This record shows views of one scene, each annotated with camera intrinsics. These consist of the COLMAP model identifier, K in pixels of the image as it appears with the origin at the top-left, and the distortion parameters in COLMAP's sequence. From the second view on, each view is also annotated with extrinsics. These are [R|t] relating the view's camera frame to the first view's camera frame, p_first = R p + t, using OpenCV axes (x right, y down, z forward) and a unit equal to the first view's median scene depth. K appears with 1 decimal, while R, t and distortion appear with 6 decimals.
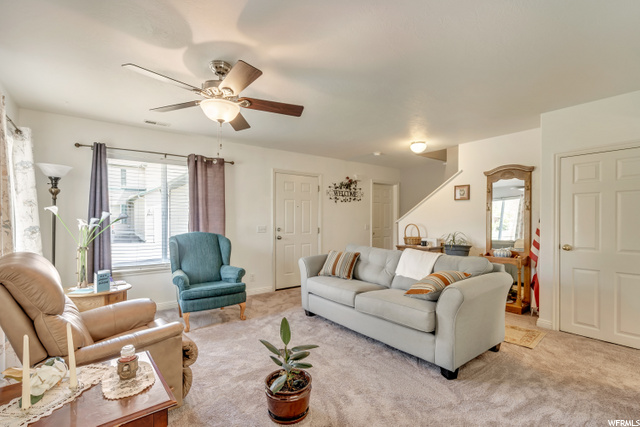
lens RADIAL K [[293.4, 0, 322.4], [0, 293.4, 200.7], [0, 0, 1]] dist [-0.002430, 0.002198]
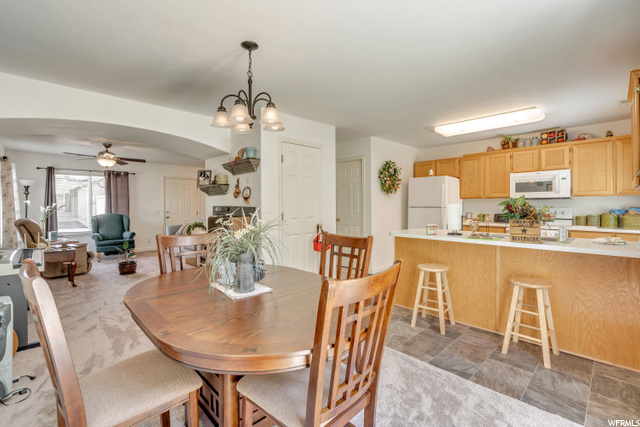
lens RADIAL K [[293.4, 0, 322.7], [0, 293.4, 190.9], [0, 0, 1]] dist [-0.002430, 0.002198]
pose [[0.992762, 0.000001, 0.120099, 0.686479], [-0.001347, 0.999937, 0.011132, -0.056605], [-0.120091, -0.011213, 0.992700, -0.990330]]
